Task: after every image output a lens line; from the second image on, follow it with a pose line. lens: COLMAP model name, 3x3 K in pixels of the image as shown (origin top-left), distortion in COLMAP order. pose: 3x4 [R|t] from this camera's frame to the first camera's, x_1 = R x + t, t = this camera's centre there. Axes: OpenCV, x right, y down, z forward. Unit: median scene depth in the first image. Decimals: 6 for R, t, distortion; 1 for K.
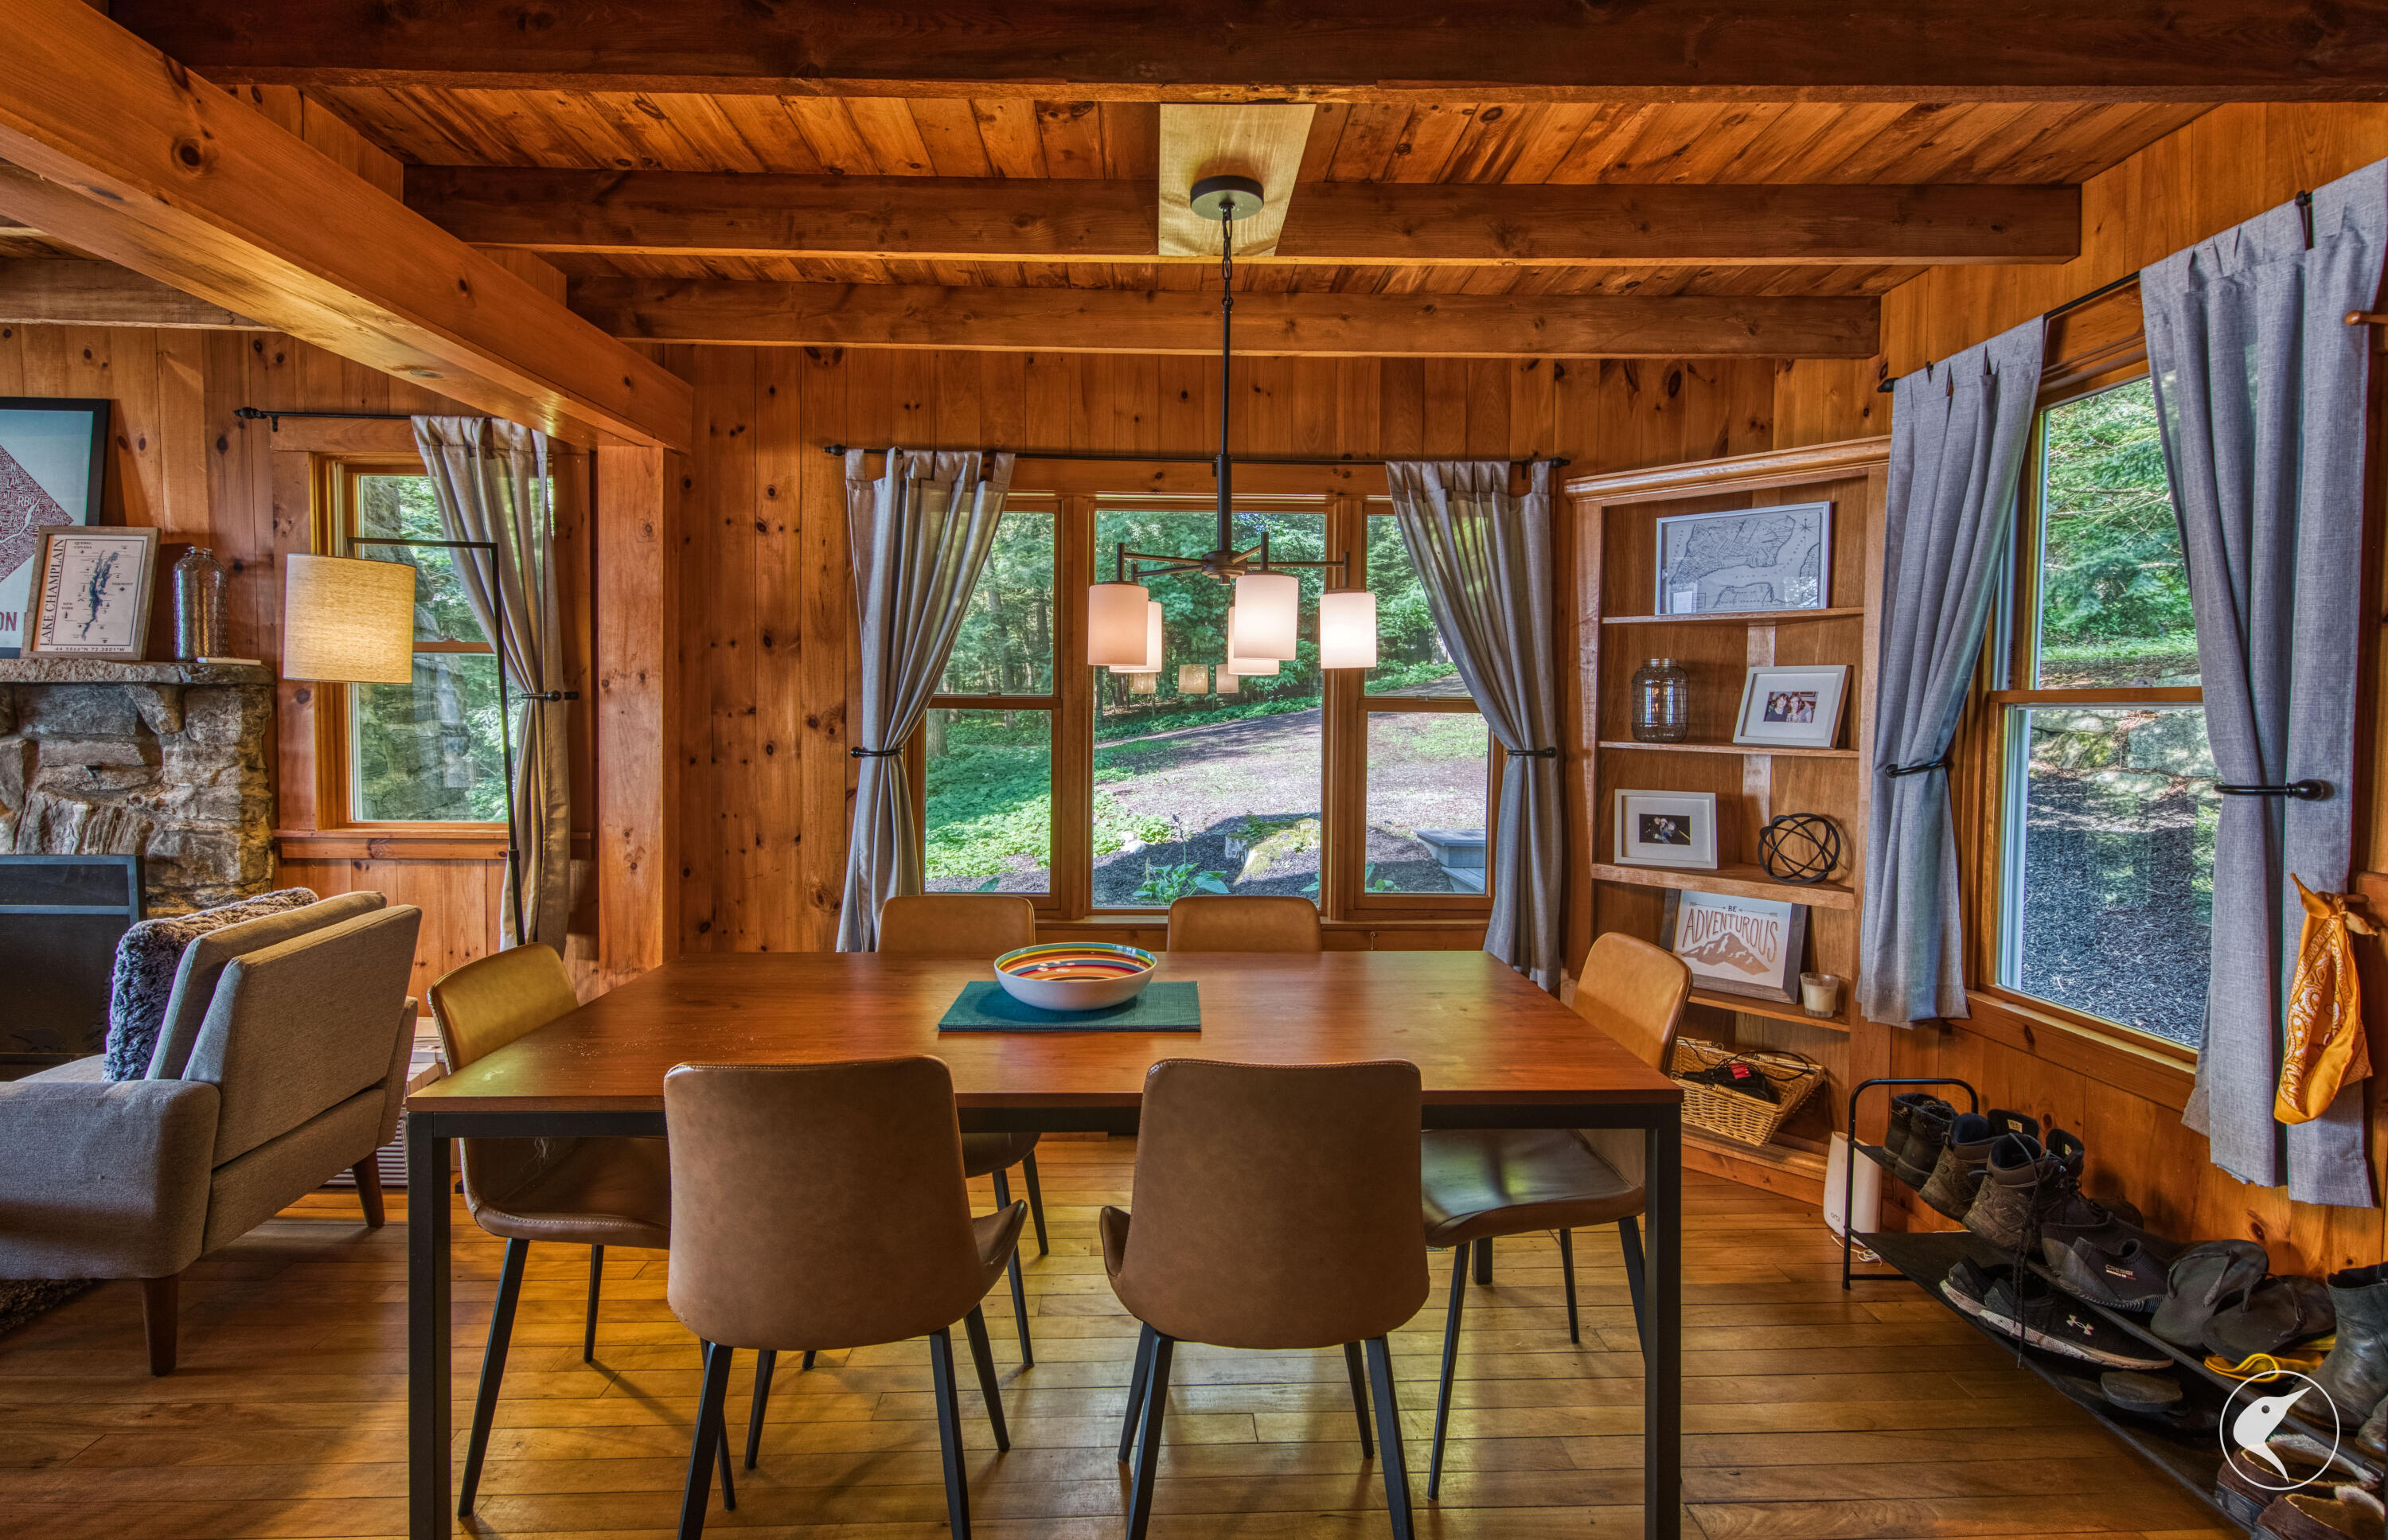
lens RADIAL K [[1091.6, 0, 1147.1], [0, 1091.6, 741.0], [0, 0, 1]] dist [0.016518, -0.007603]
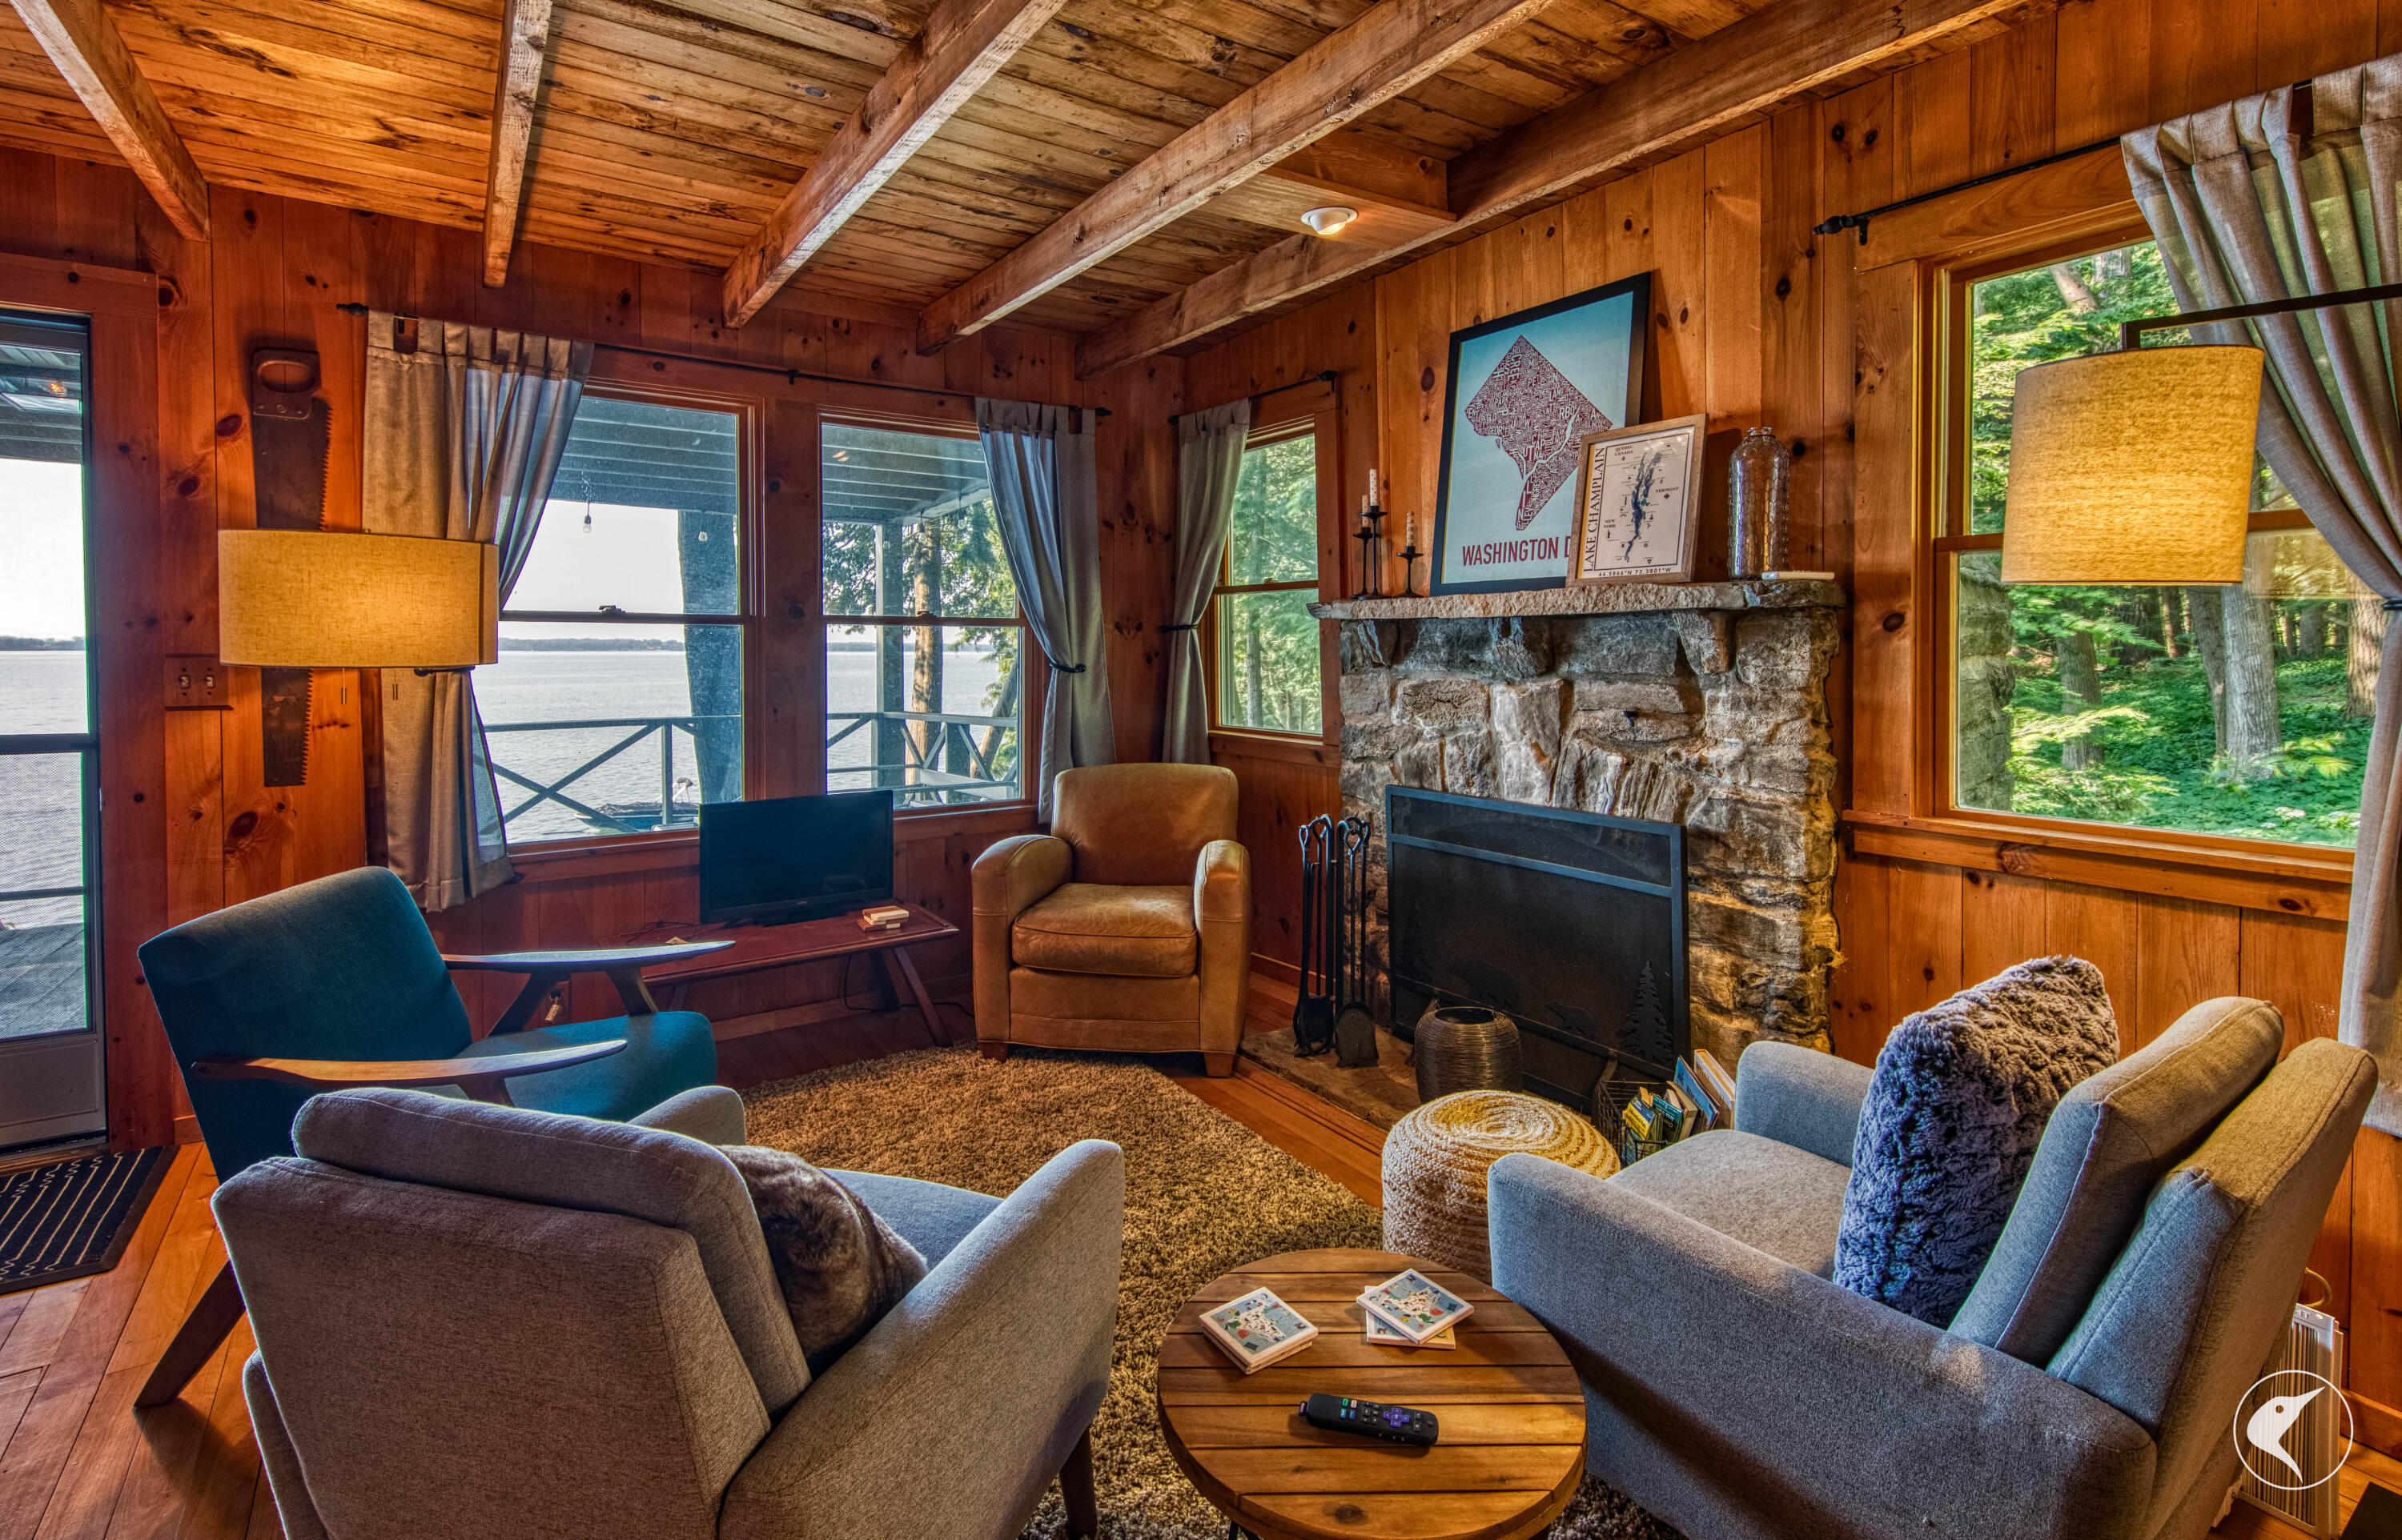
lens RADIAL K [[1097.9, 0, 1195.7], [0, 1097.9, 674.0], [0, 0, 1]] dist [0.016518, -0.007603]
pose [[0.557383, 0.007743, -0.830219, -0.445576], [-0.012409, 0.999923, 0.000995, -0.003065], [0.830162, 0.009747, 0.557436, 0.258424]]
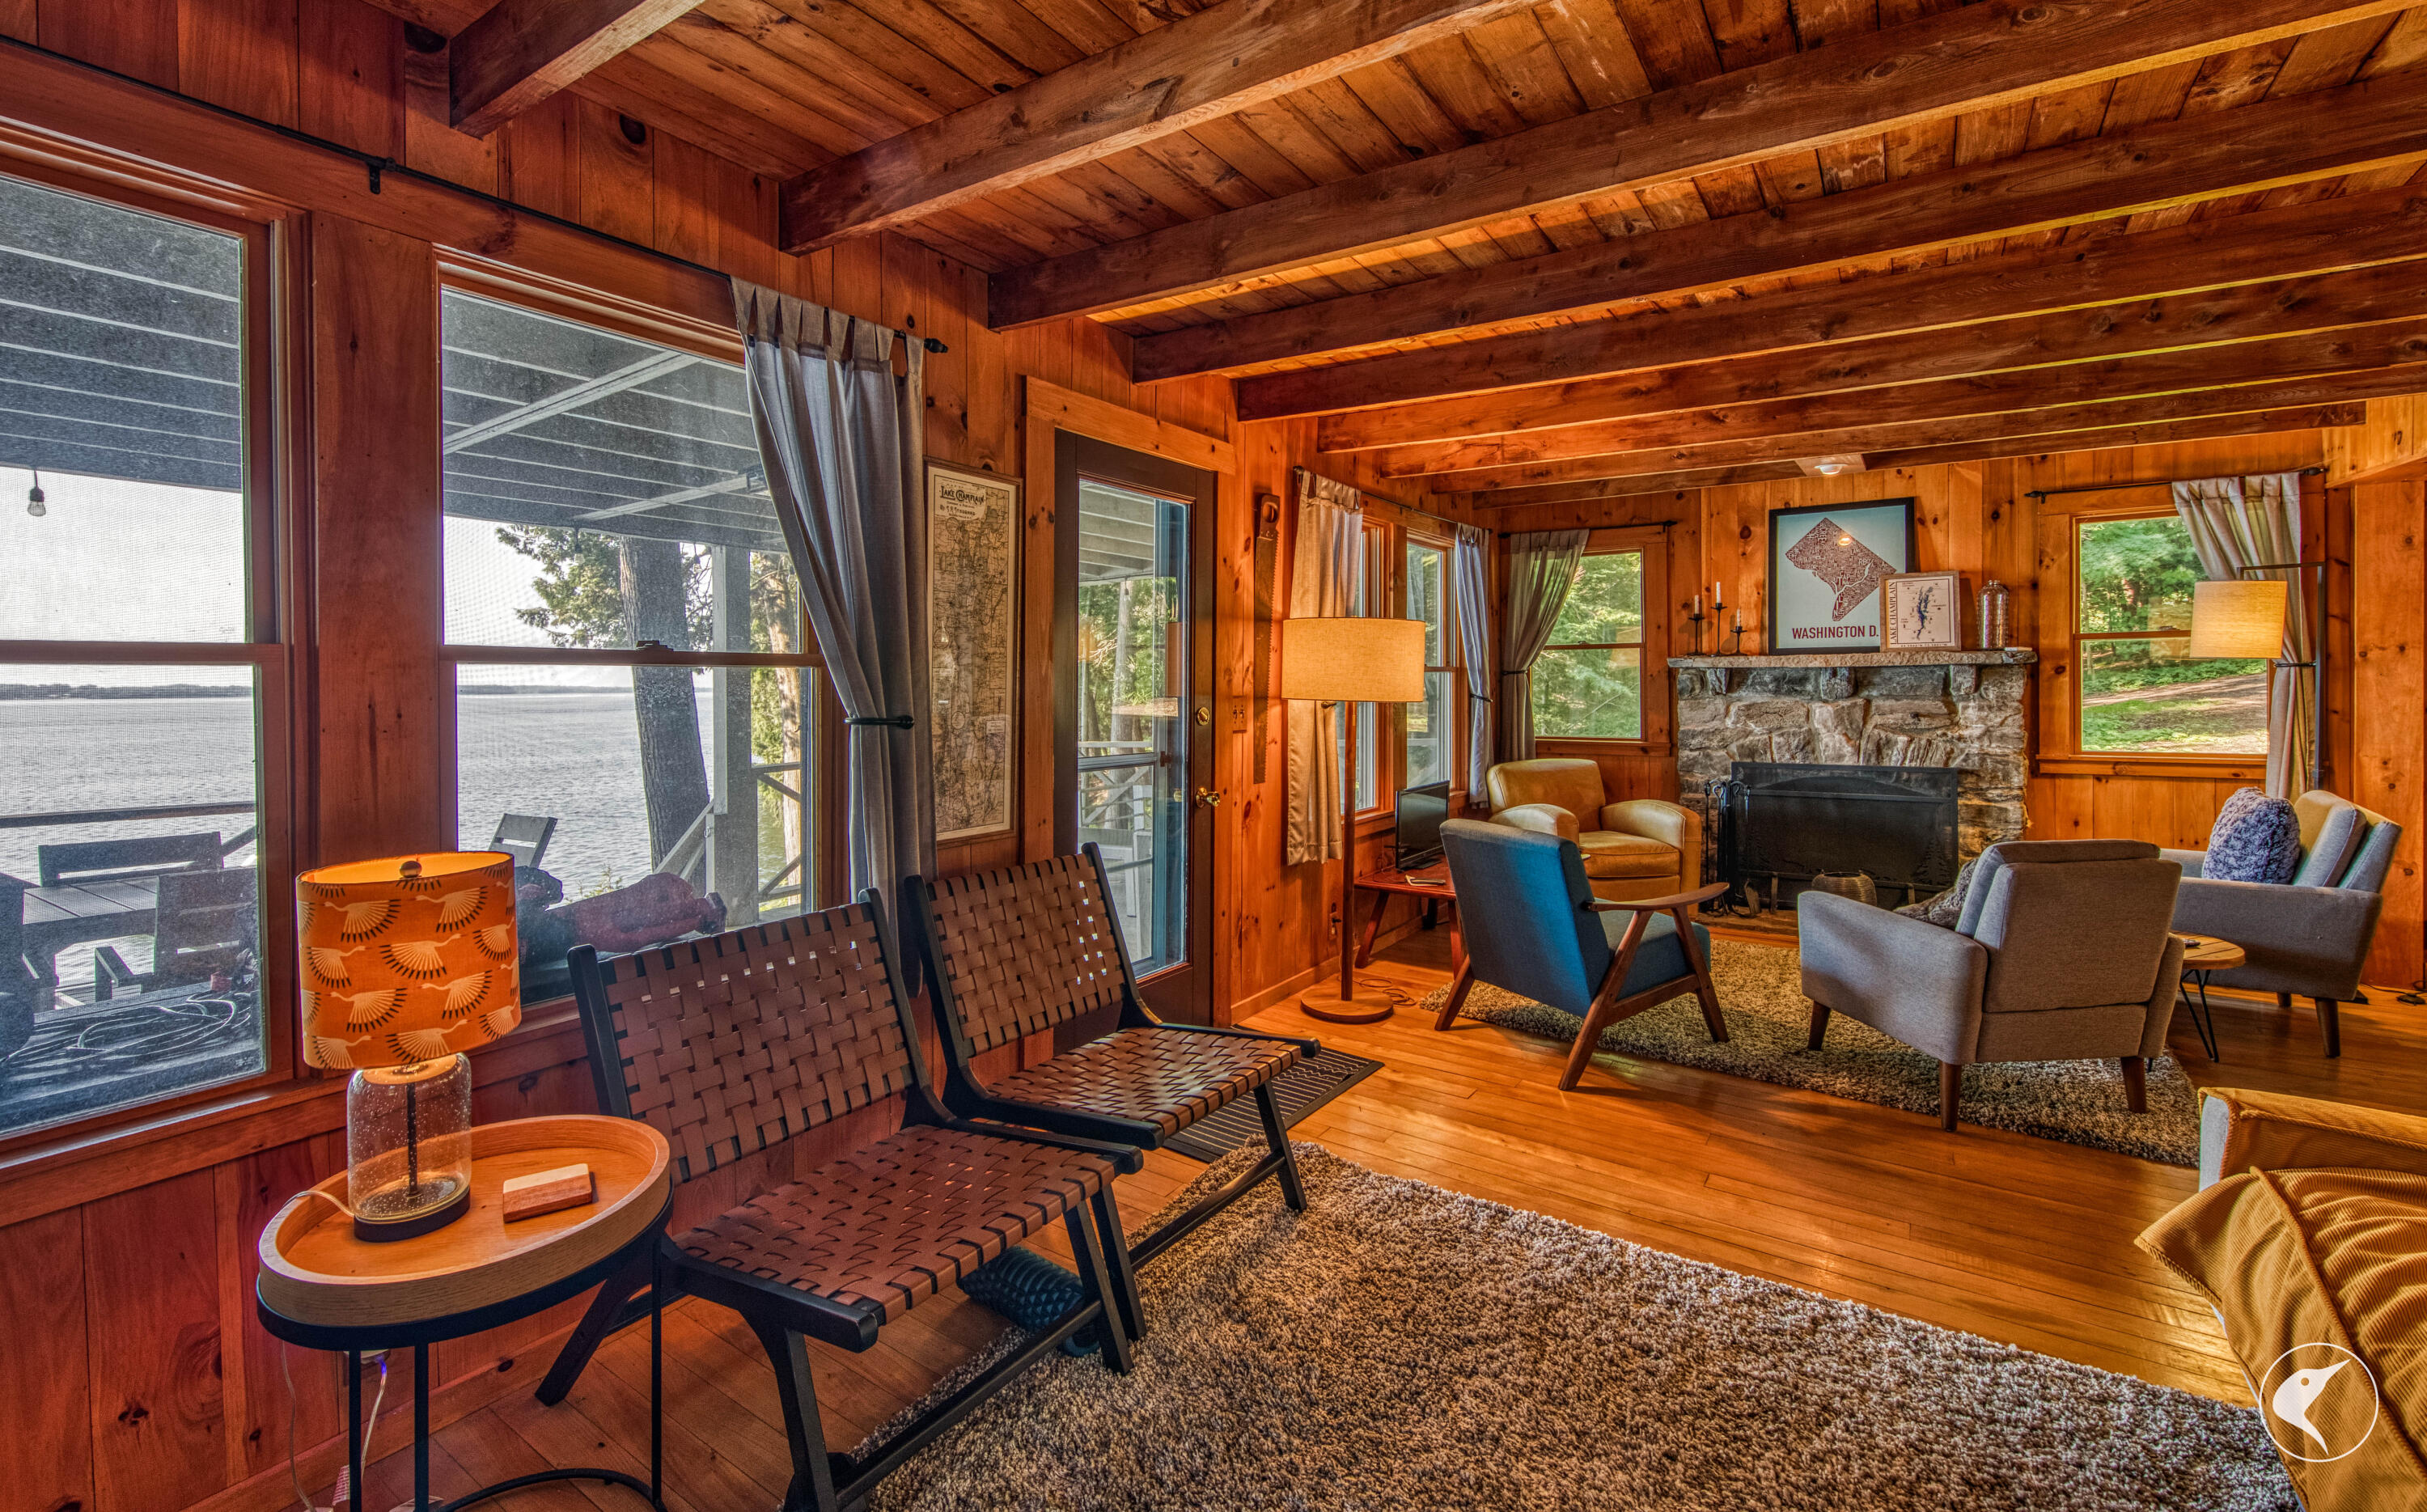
lens RADIAL K [[1032.8, 0, 1169.5], [0, 1032.8, 696.7], [0, 0, 1]] dist [-0.000160, -0.001828]
pose [[0.812464, -0.012813, -0.582871, -0.961084], [0.006729, 0.999898, -0.012601, 0.007903], [0.582973, 0.006316, 0.812467, -0.951556]]
